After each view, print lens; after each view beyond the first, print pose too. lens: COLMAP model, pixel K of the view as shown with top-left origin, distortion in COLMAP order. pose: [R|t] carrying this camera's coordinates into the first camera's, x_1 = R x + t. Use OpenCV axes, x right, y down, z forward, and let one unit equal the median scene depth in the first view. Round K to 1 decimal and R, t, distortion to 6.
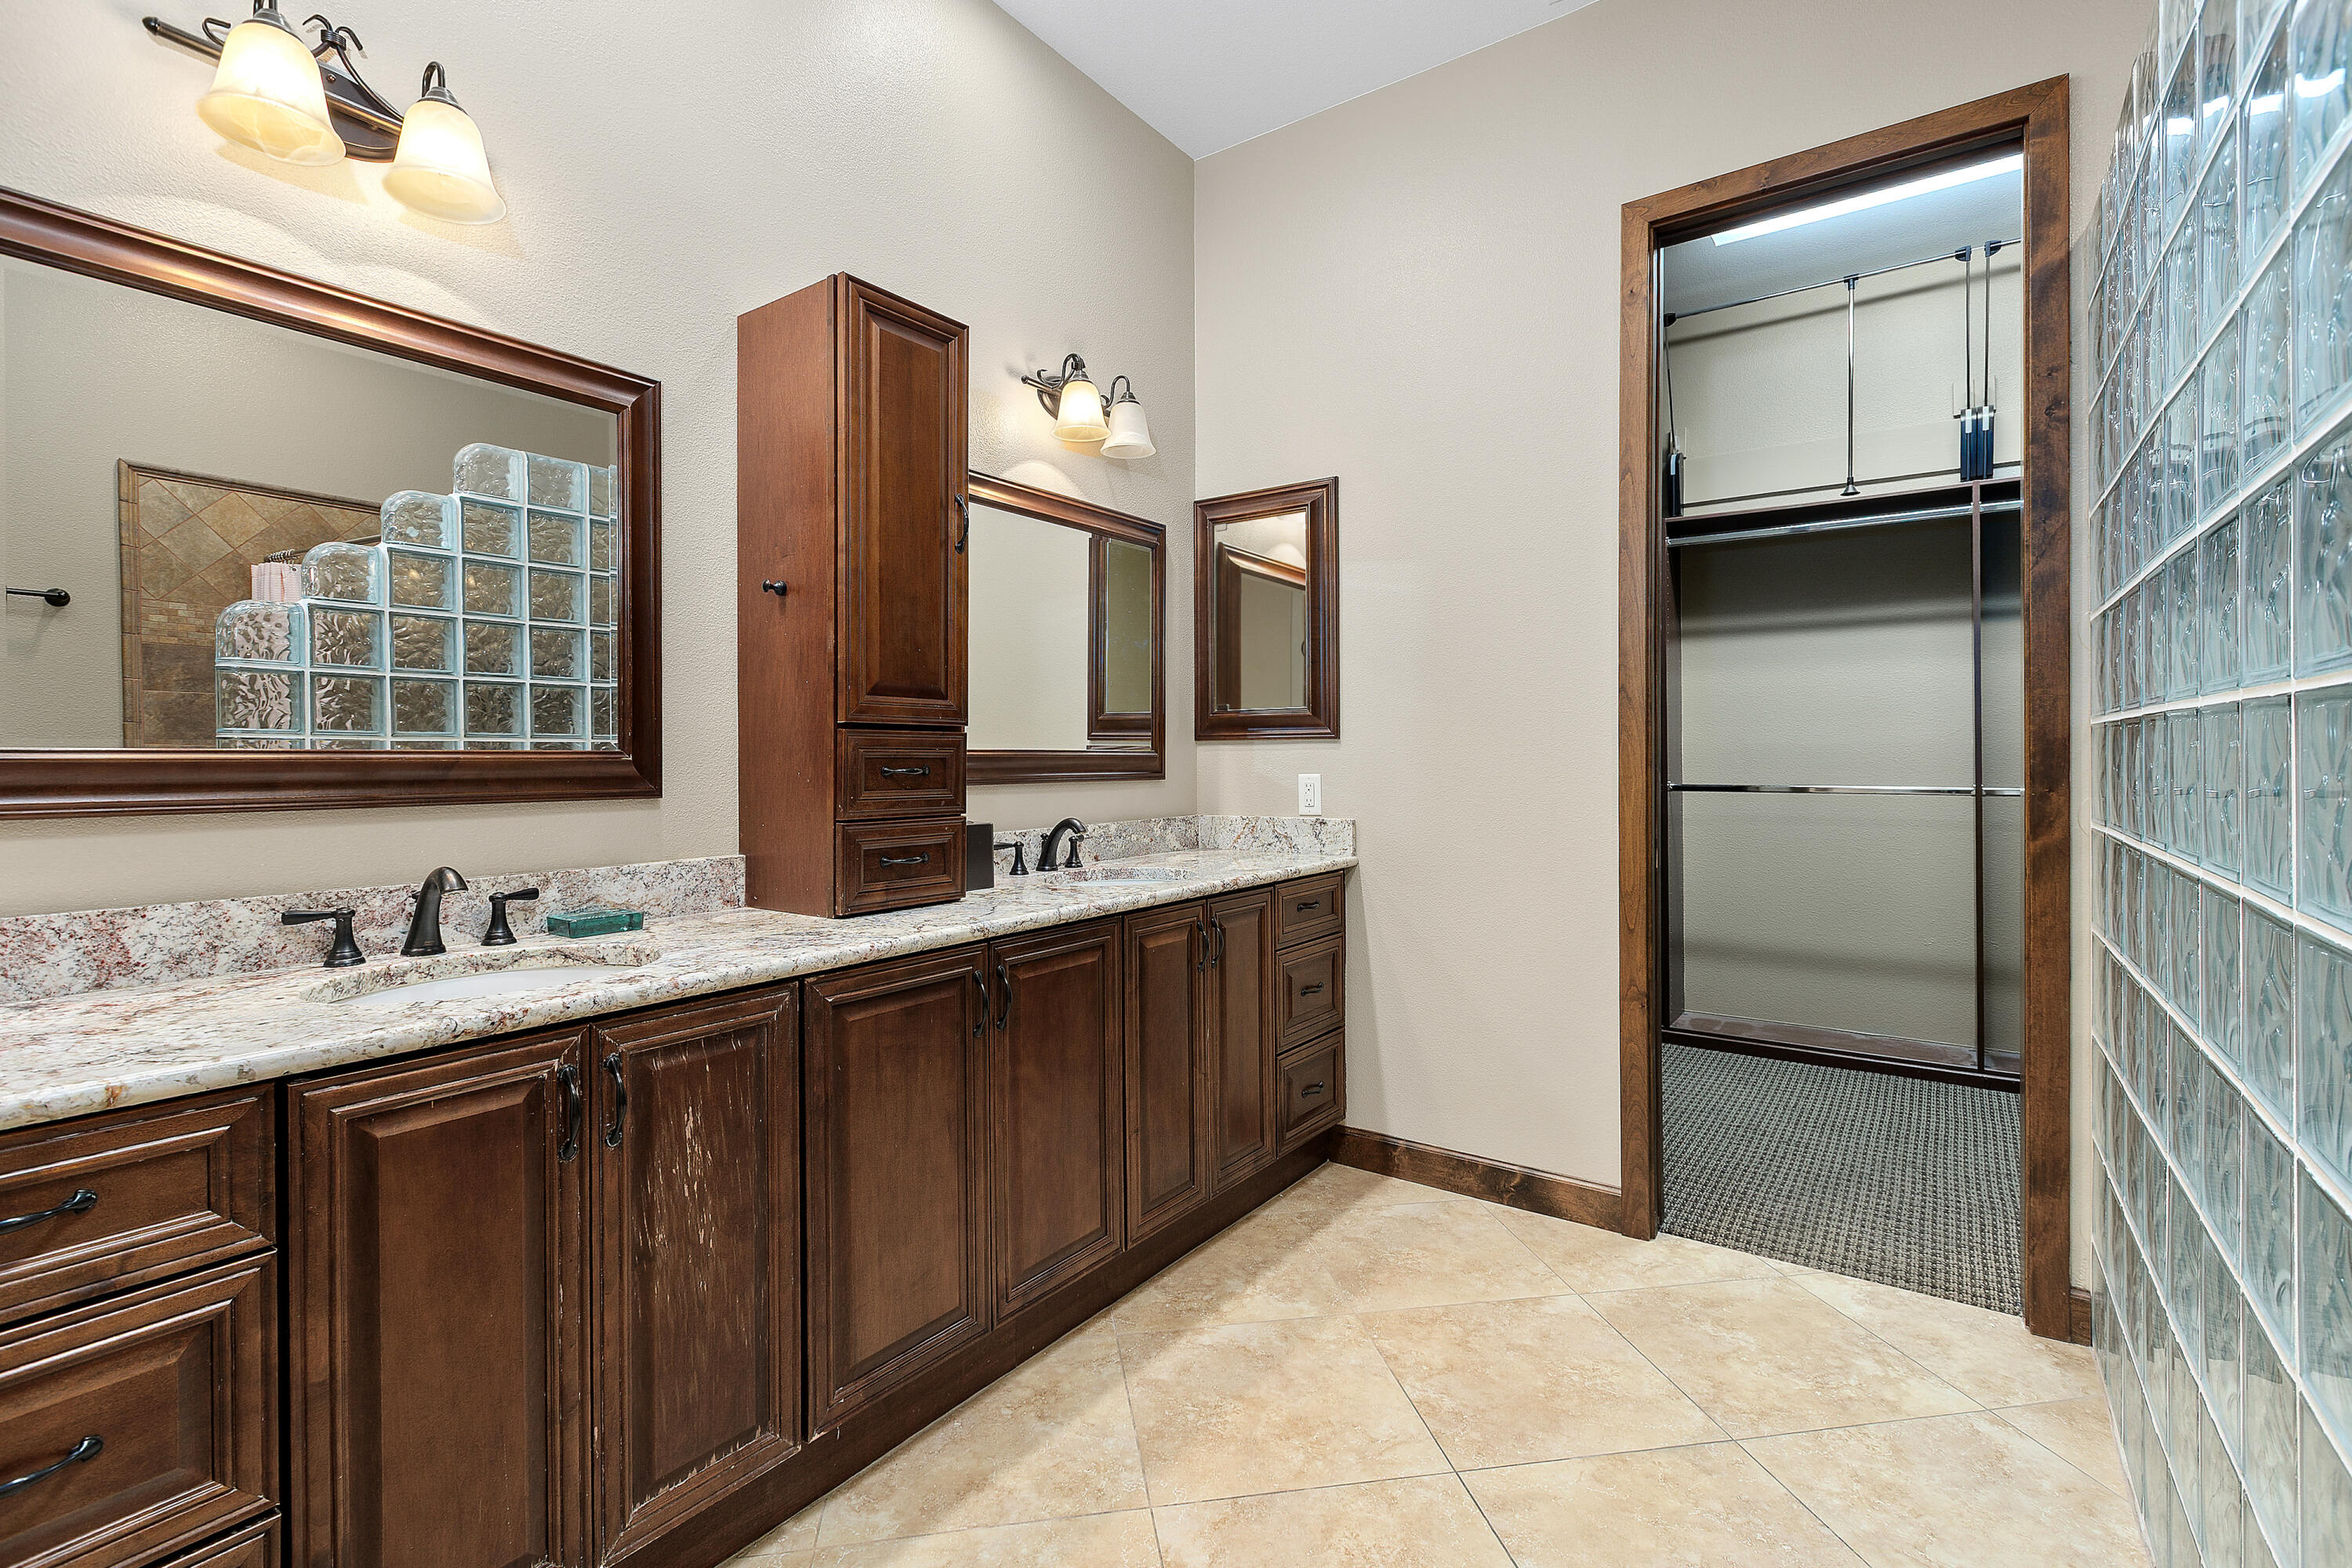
lens RADIAL K [[1074.7, 0, 1172.0], [0, 1074.7, 766.8], [0, 0, 1]] dist [0.000587, 0.000182]
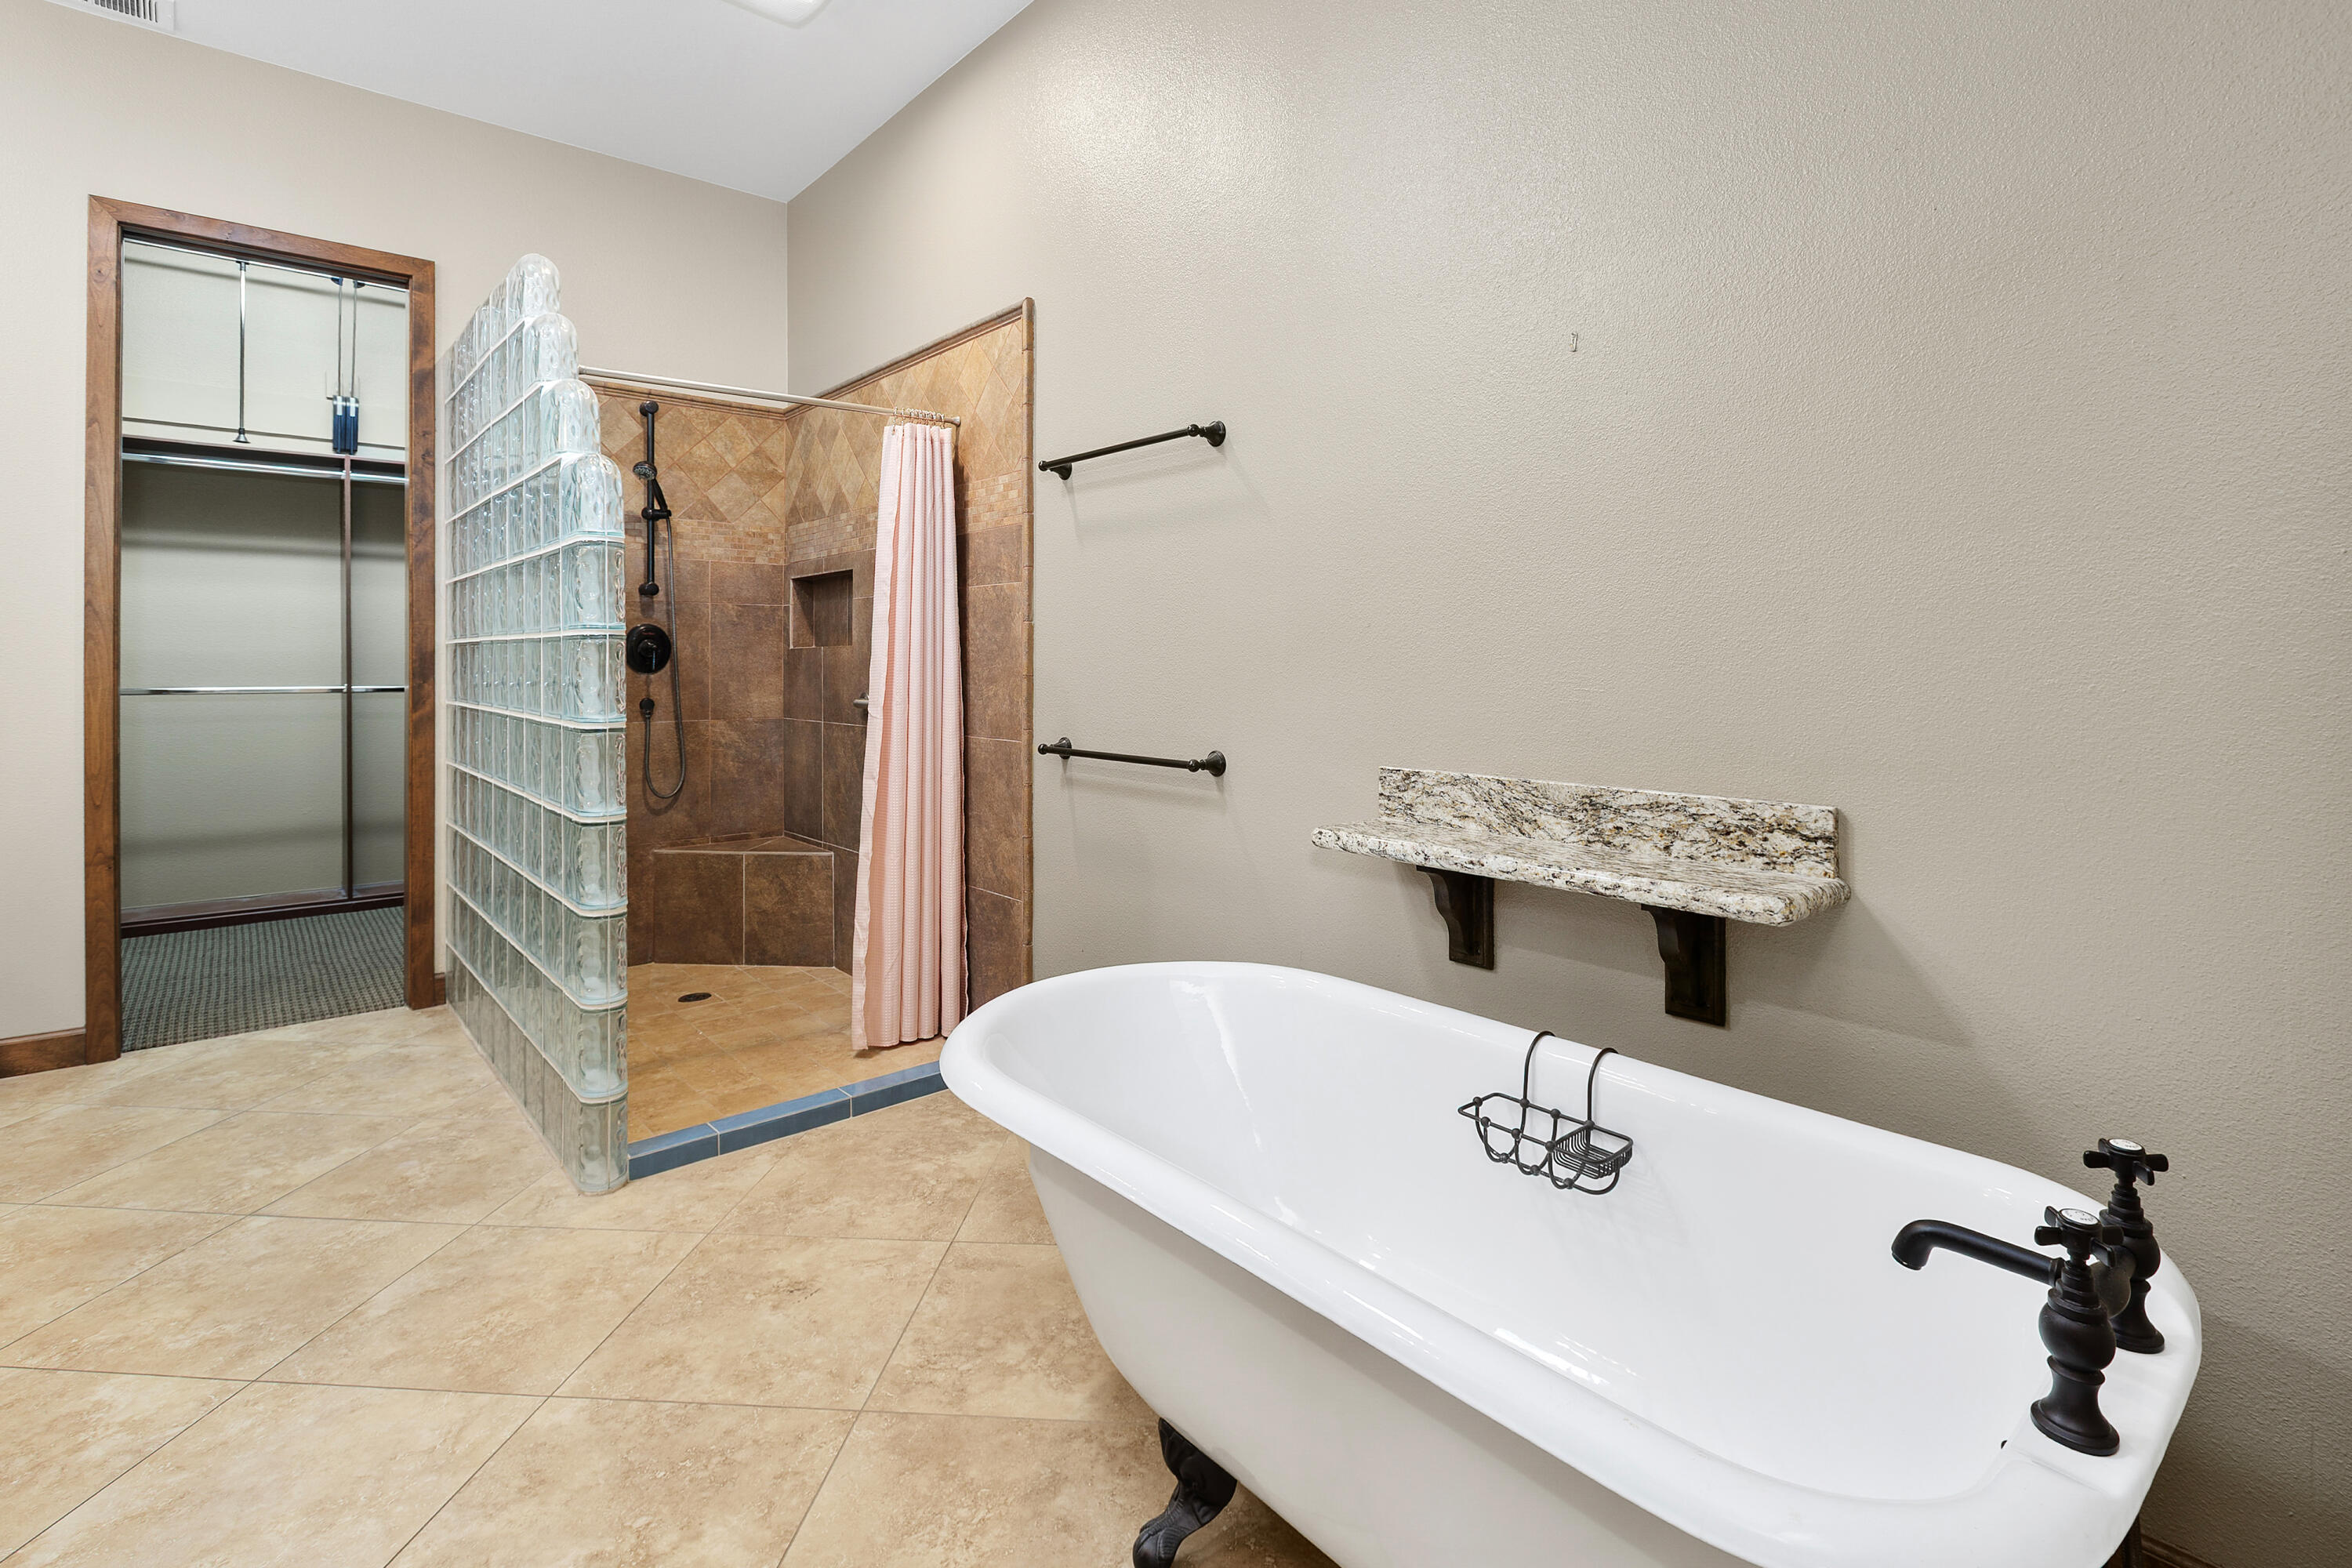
lens RADIAL K [[1074.7, 0, 1144.6], [0, 1074.7, 661.0], [0, 0, 1]] dist [0.000587, 0.000182]
pose [[0.244897, 0.008076, 0.969516, -0.438359], [0.002867, 0.999955, -0.009054, 0.005519], [-0.969545, 0.004997, 0.244863, -0.411891]]
